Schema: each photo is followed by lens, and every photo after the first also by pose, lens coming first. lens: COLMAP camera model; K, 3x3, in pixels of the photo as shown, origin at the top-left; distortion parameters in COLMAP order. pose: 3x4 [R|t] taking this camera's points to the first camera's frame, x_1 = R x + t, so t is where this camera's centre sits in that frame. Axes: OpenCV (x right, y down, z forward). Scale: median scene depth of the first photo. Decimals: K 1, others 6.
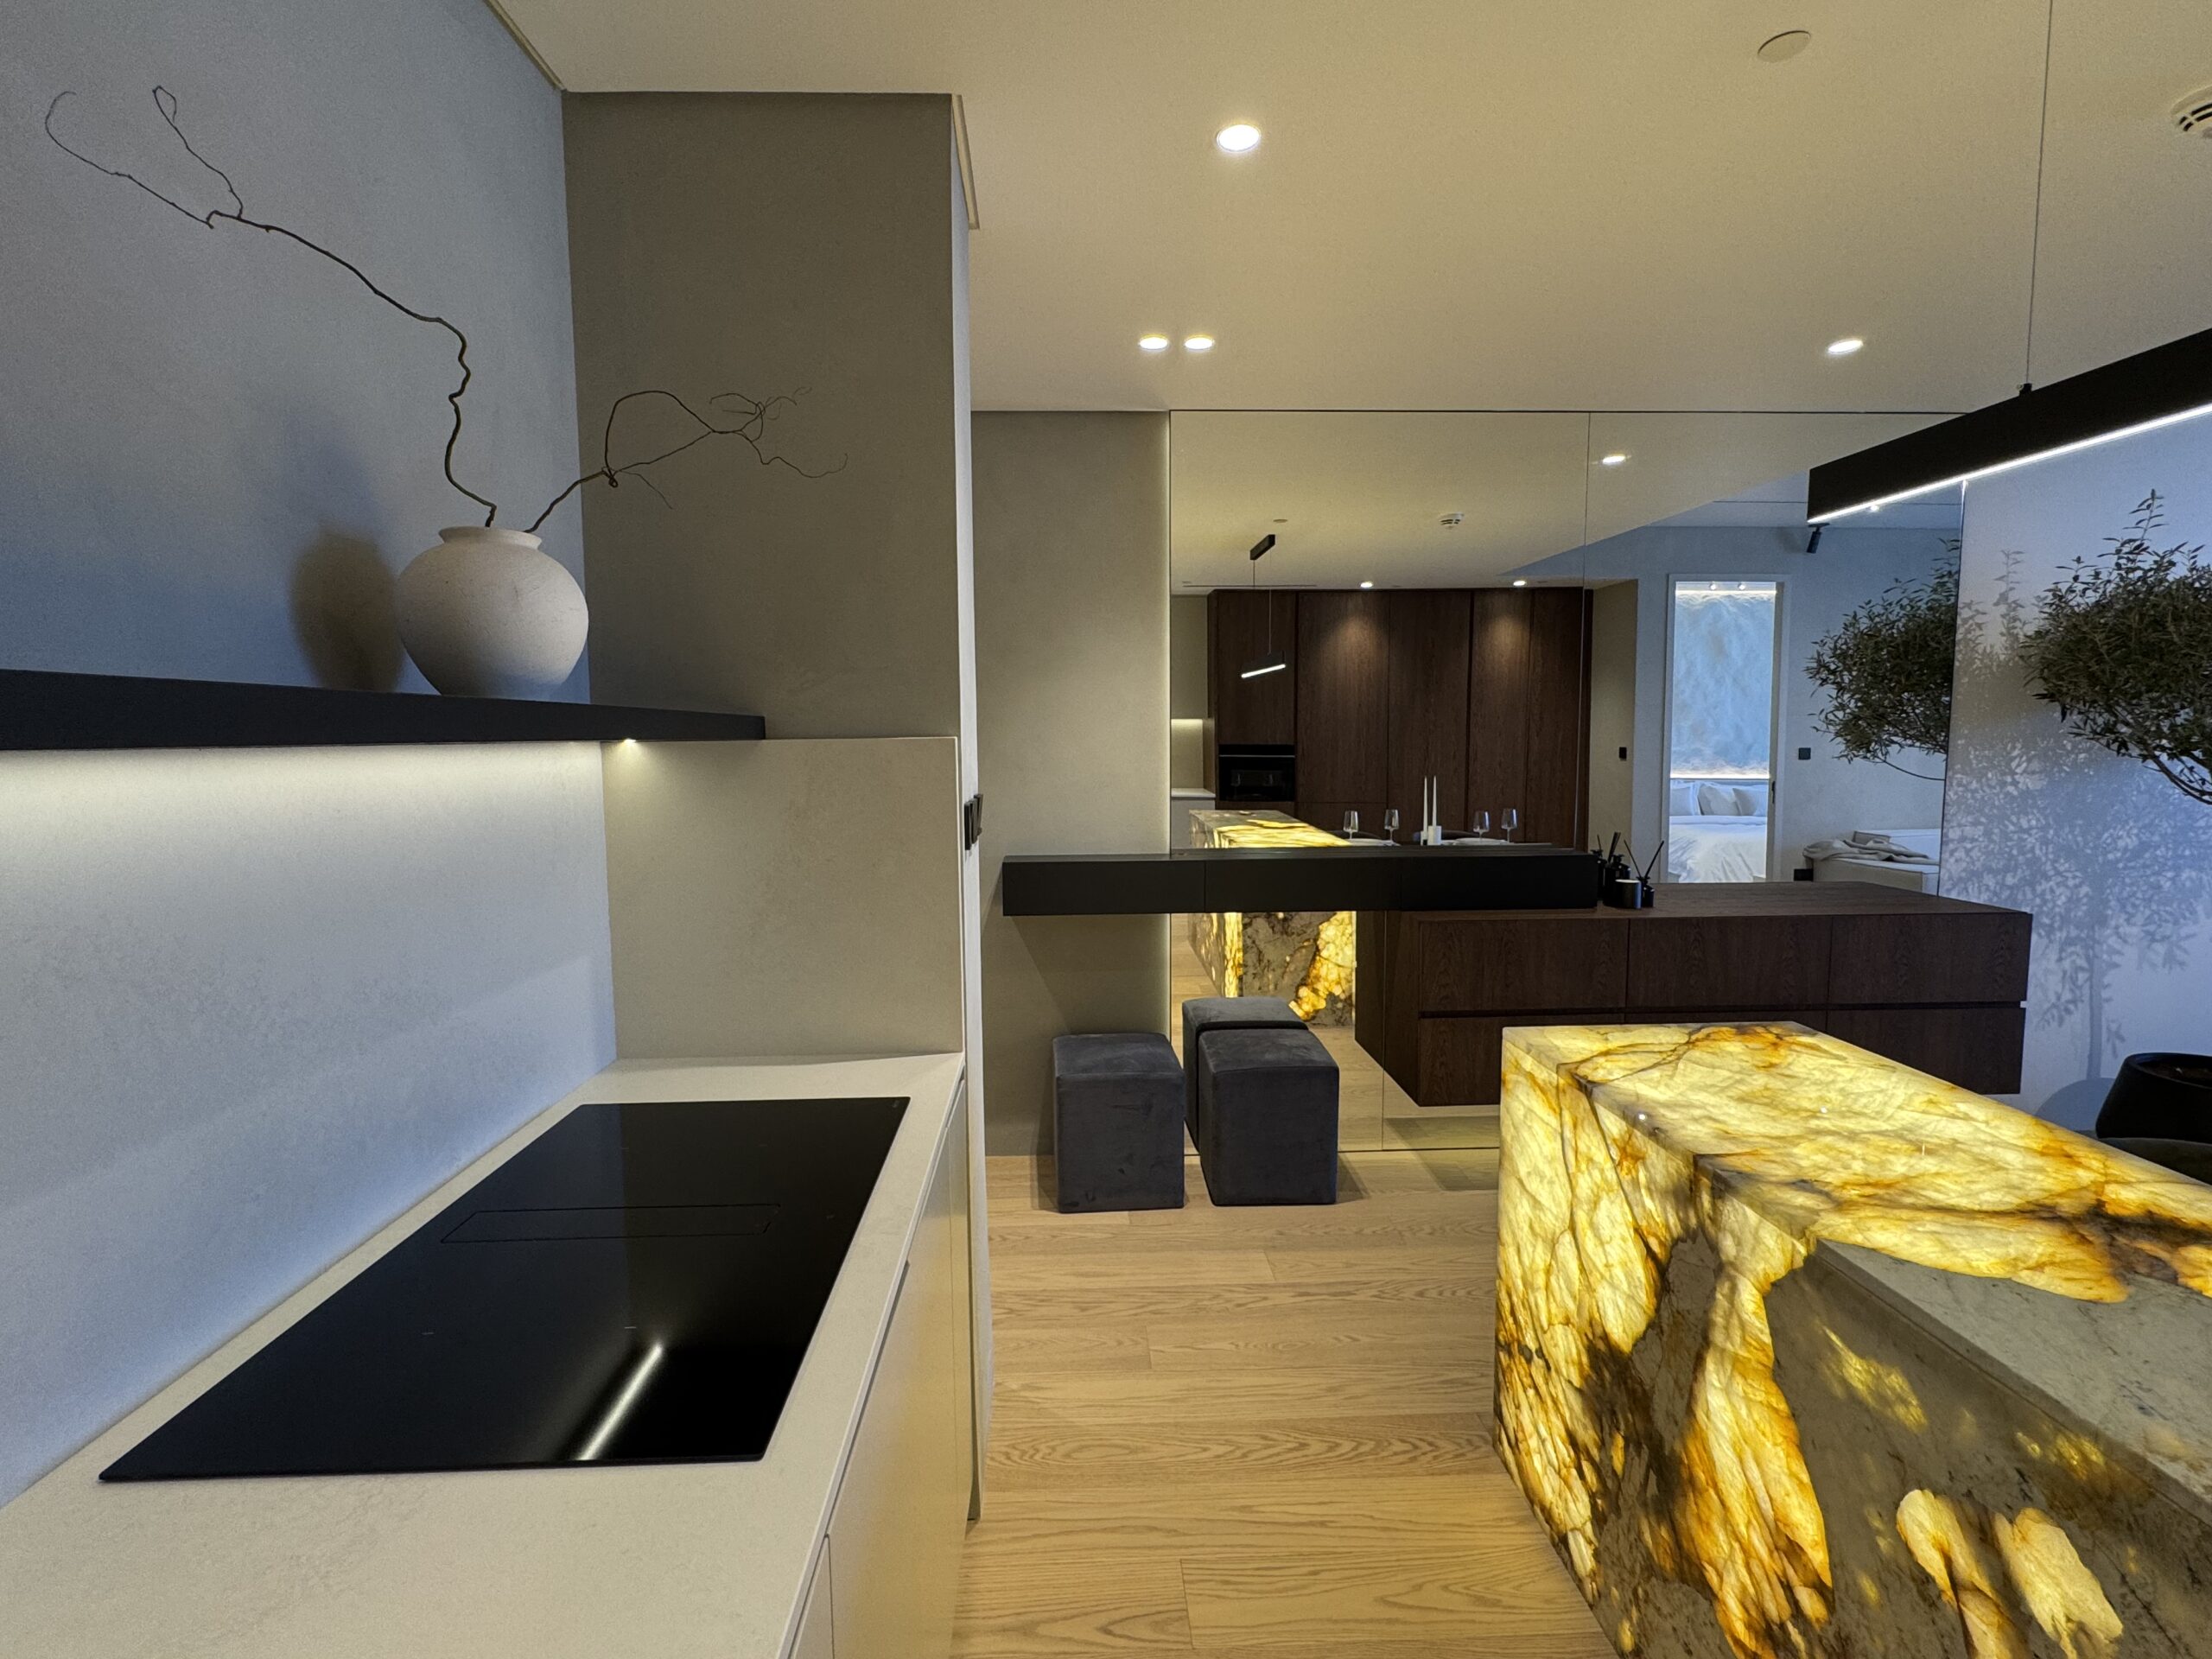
lens RADIAL K [[1096.8, 0, 1098.8], [0, 1096.8, 830.1], [0, 0, 1]] dist [-0.004035, 0.000439]
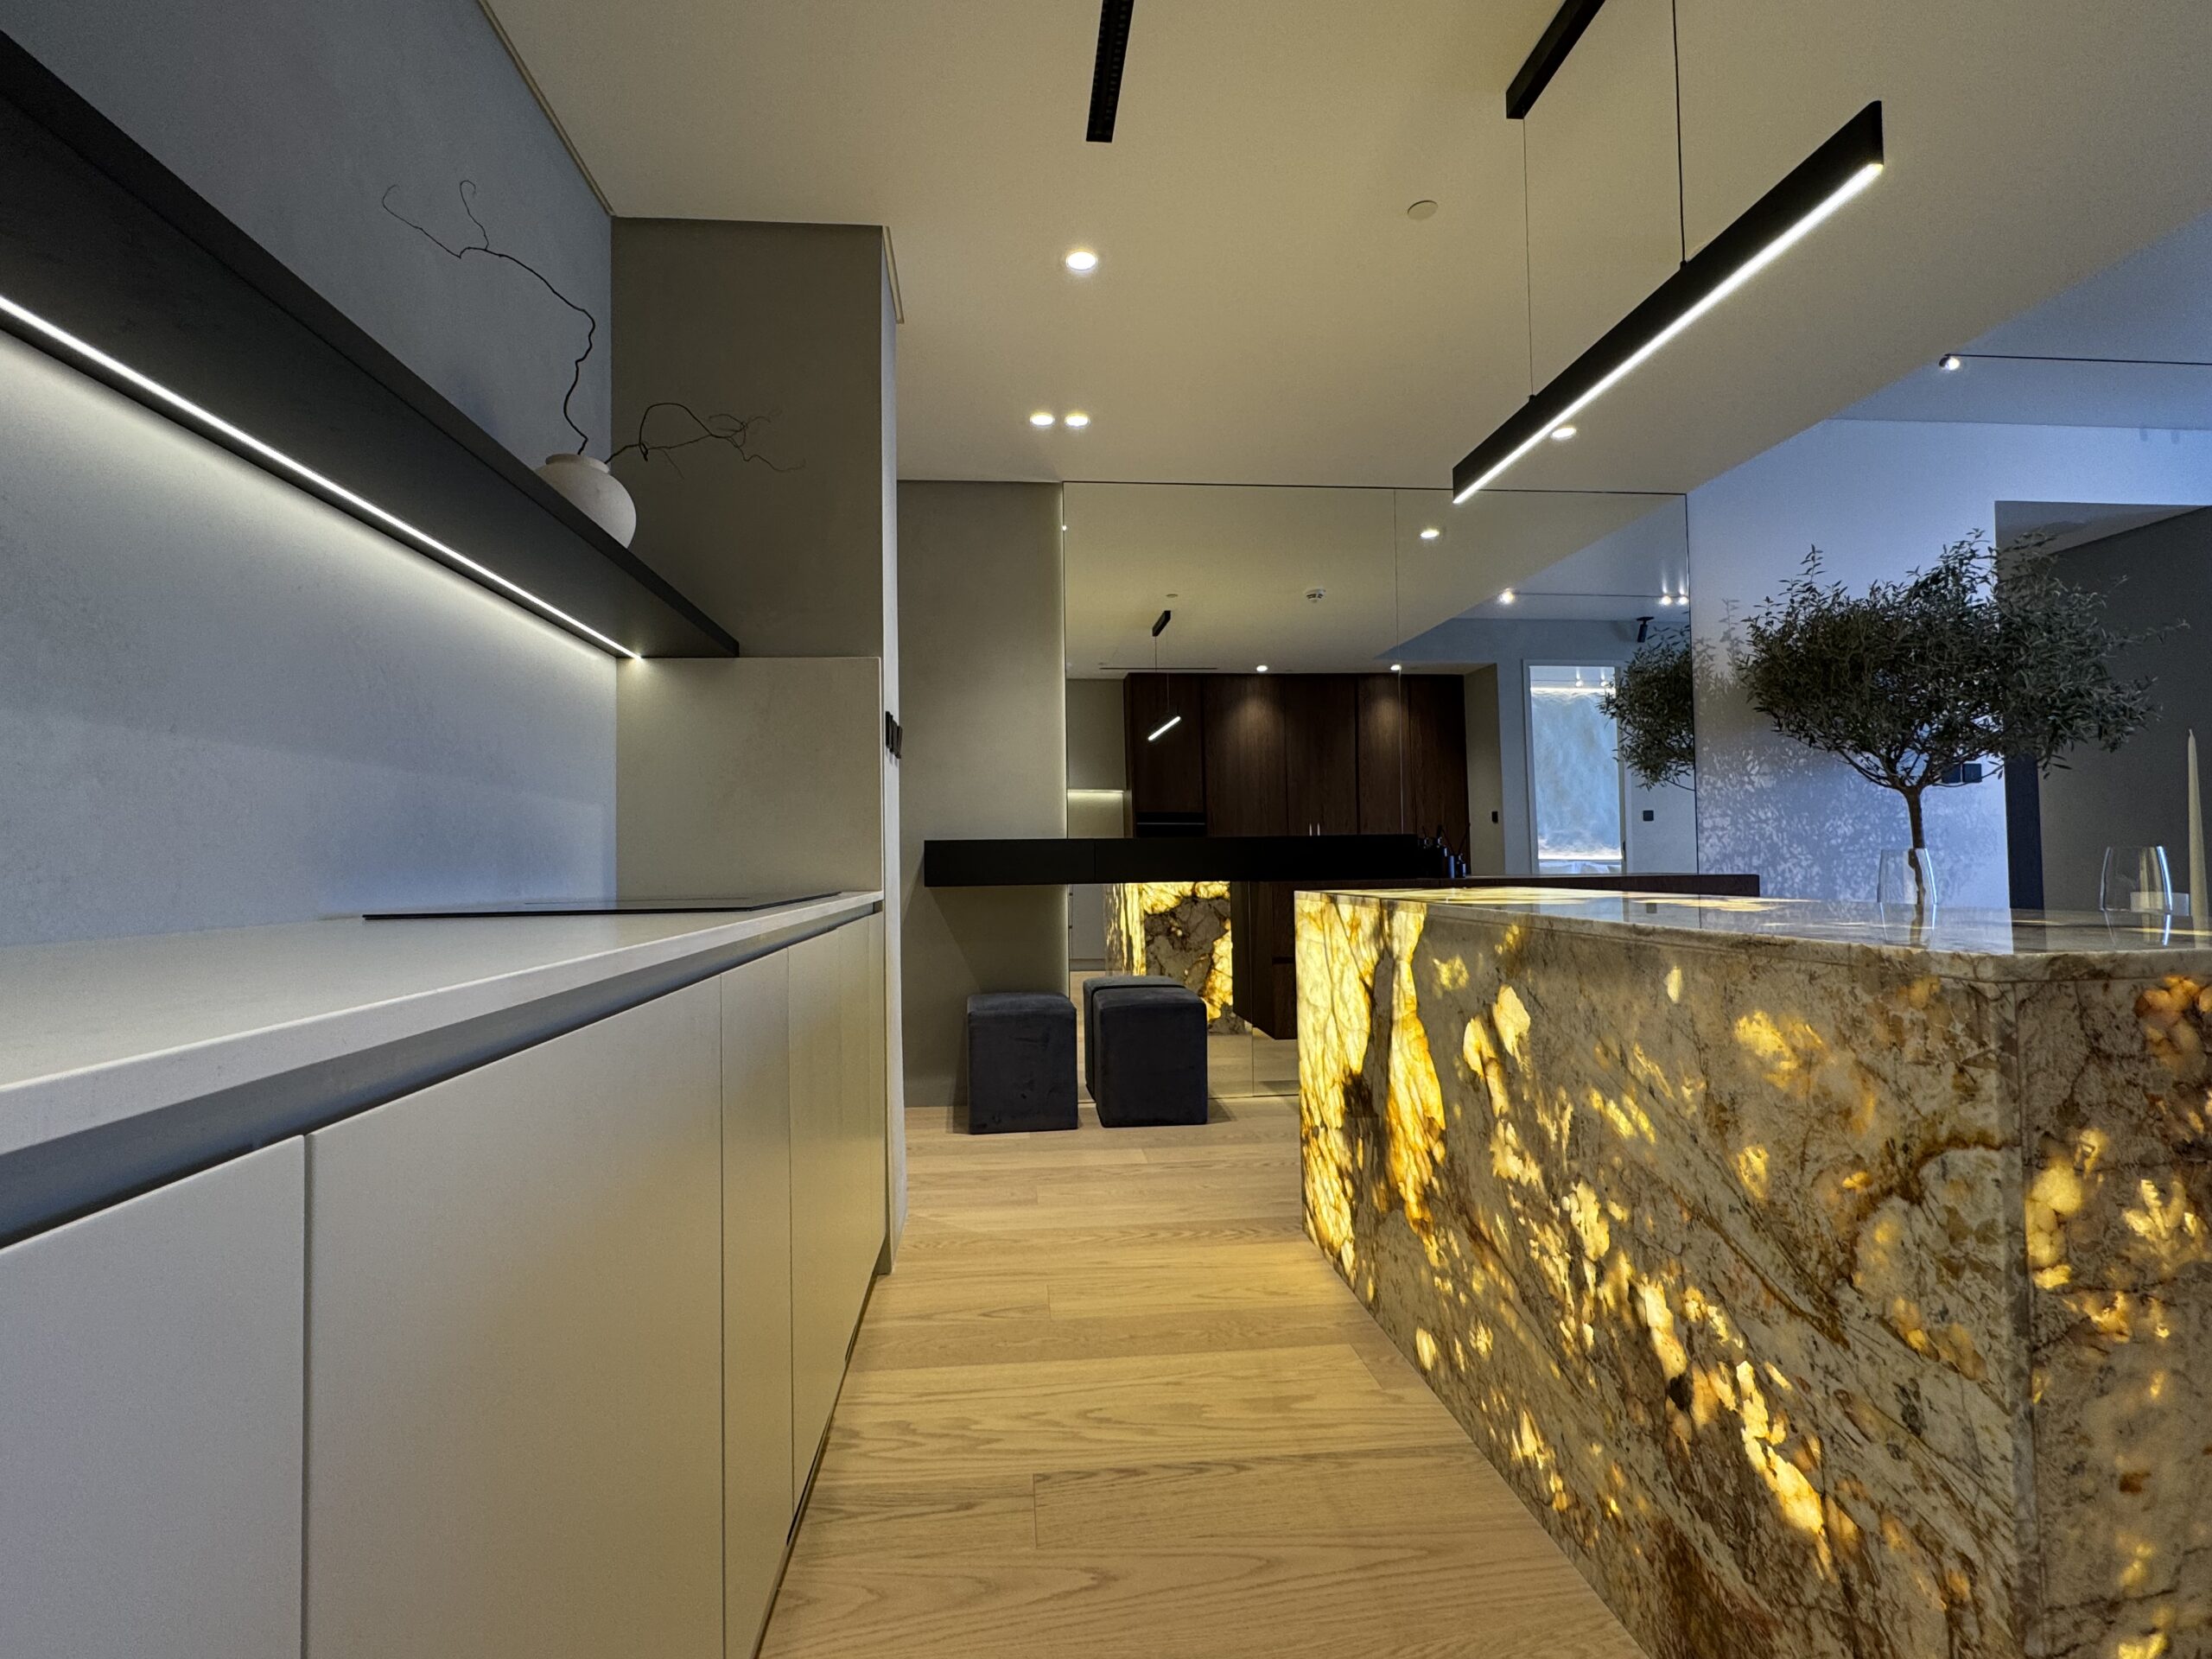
lens RADIAL K [[1096.8, 0, 1108.1], [0, 1096.8, 816.6], [0, 0, 1]] dist [-0.004035, 0.000439]
pose [[0.998095, -0.004373, 0.061546, 0.039814], [0.012315, 0.991534, -0.129263, 0.166379], [-0.060459, 0.129775, 0.989699, -0.200298]]
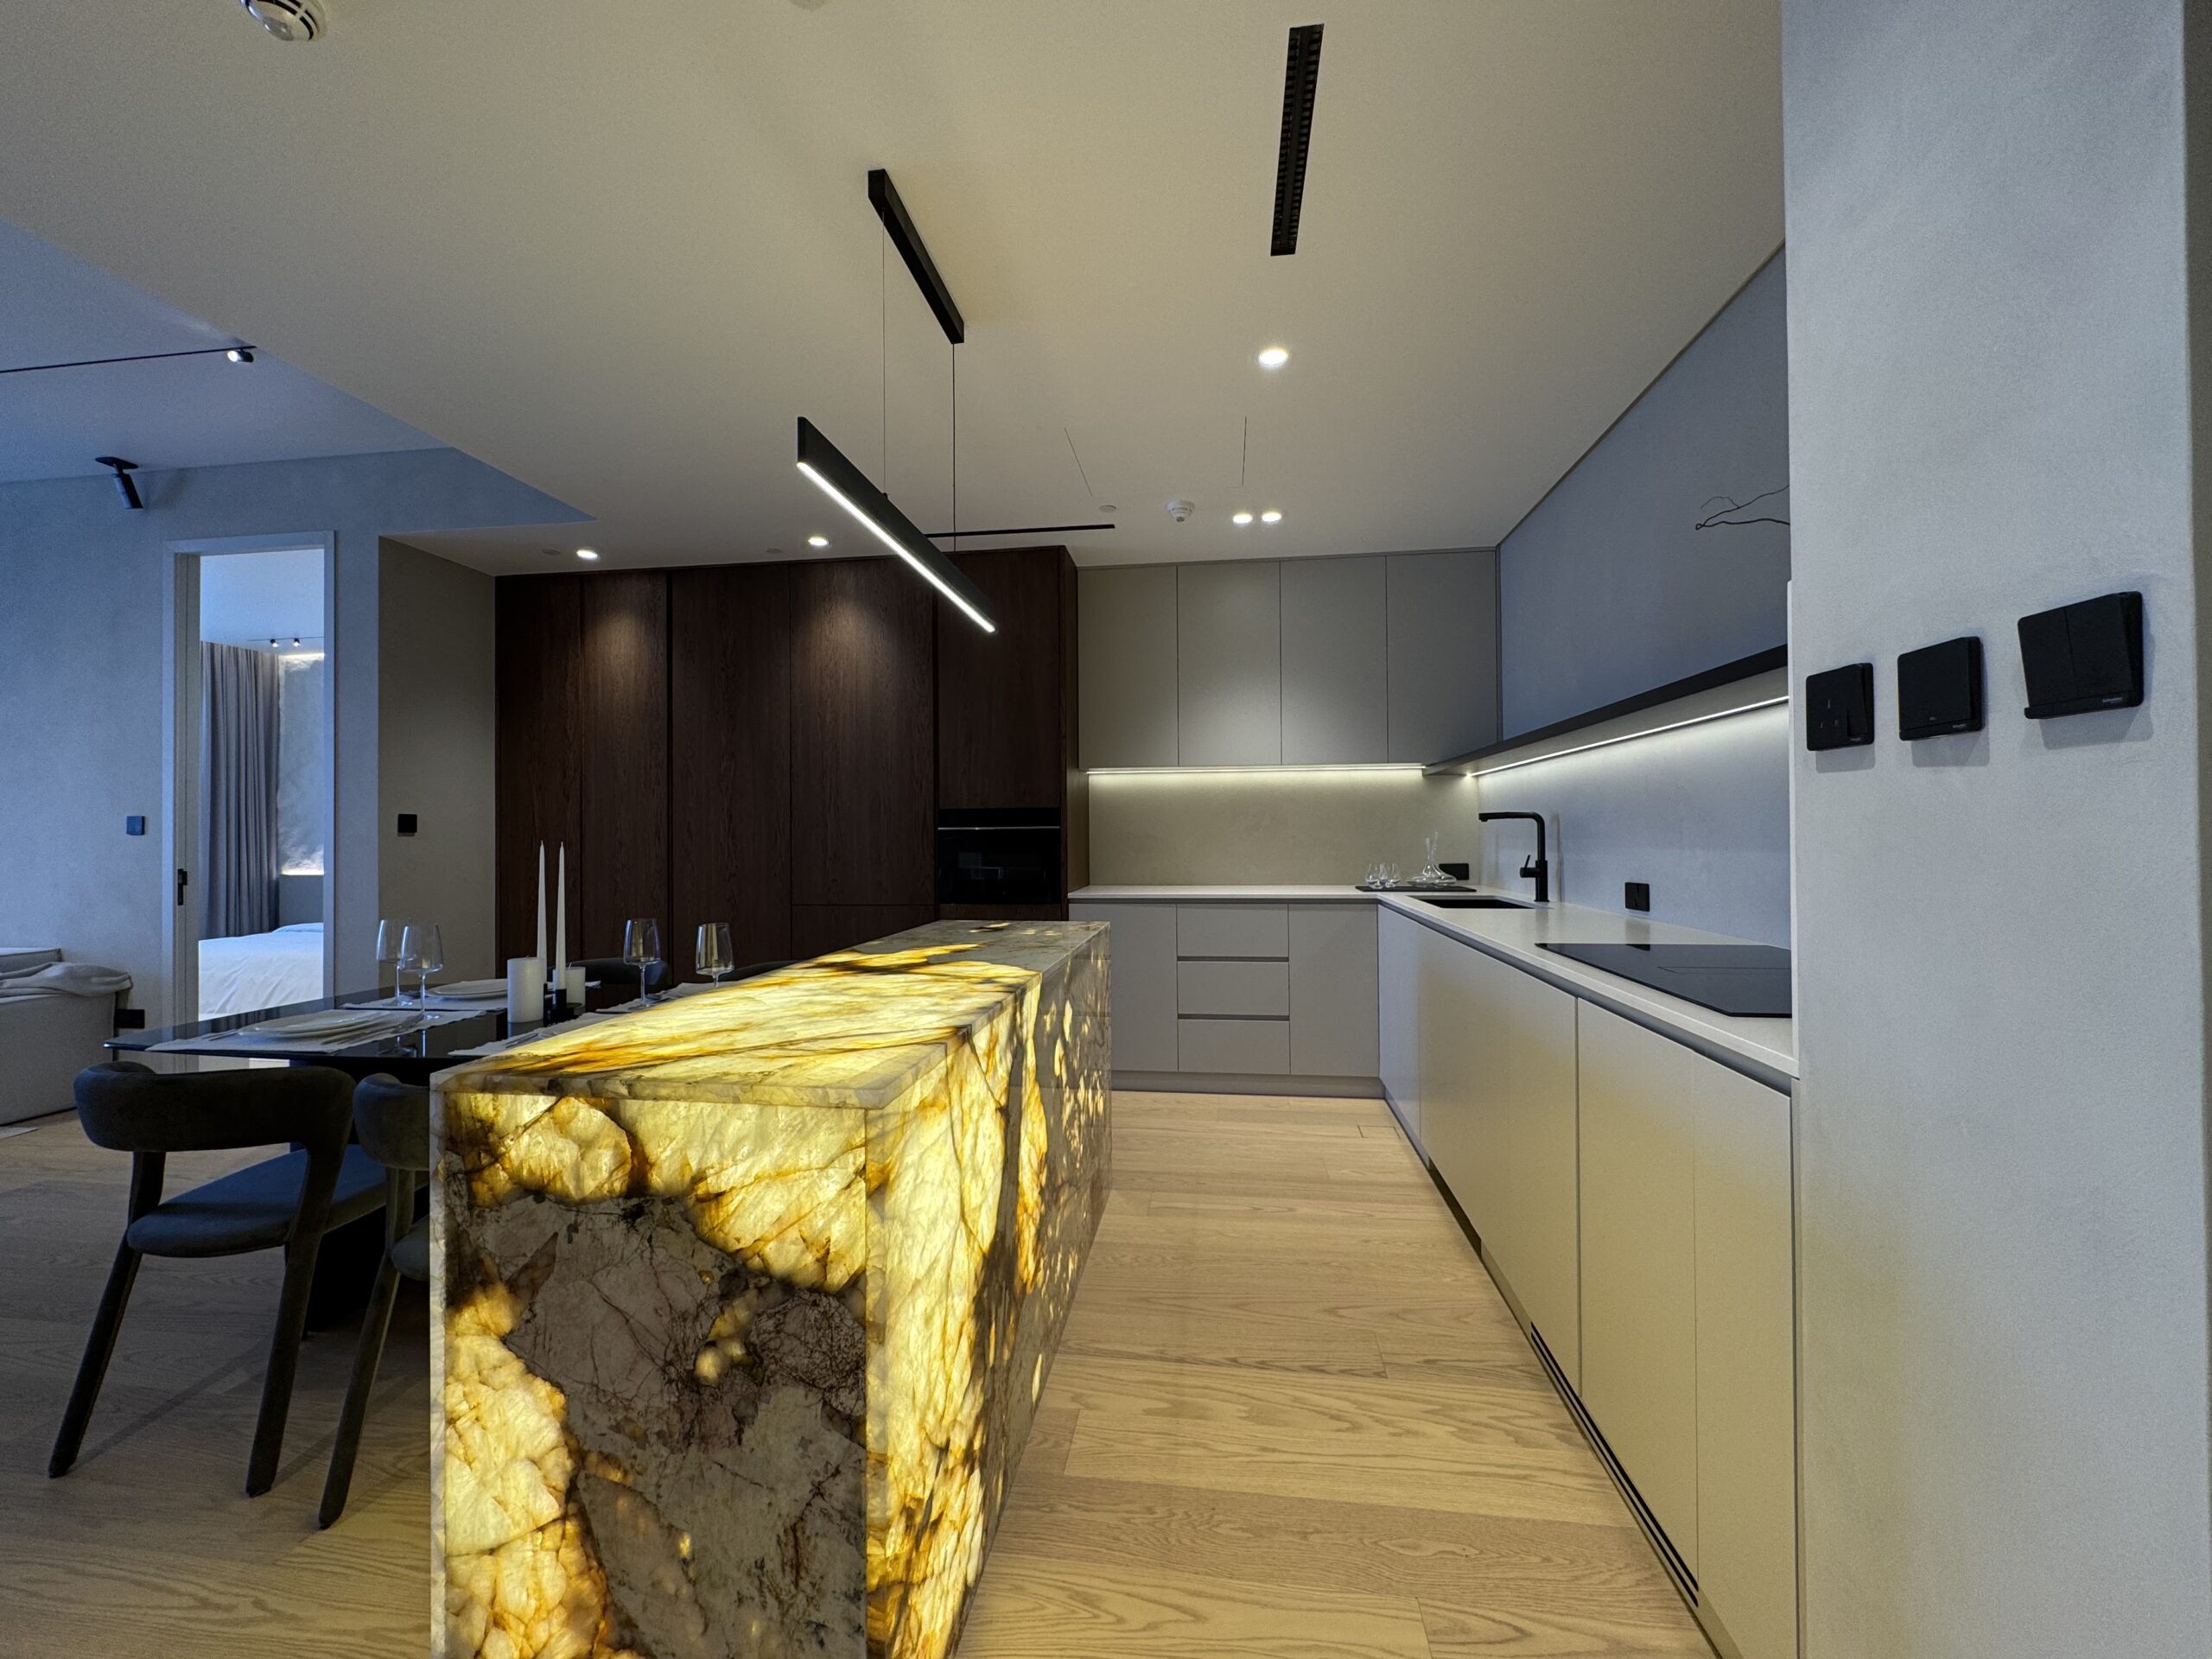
lens RADIAL K [[899.9, 0, 1088.1], [0, 899.9, 832.5], [0, 0, 1]] dist [-0.003470, -0.000231]
pose [[-0.981909, 0.017920, 0.188502, 0.108541], [0.033796, 0.996112, 0.081351, 0.004827], [-0.186311, 0.086249, -0.978698, 0.915615]]
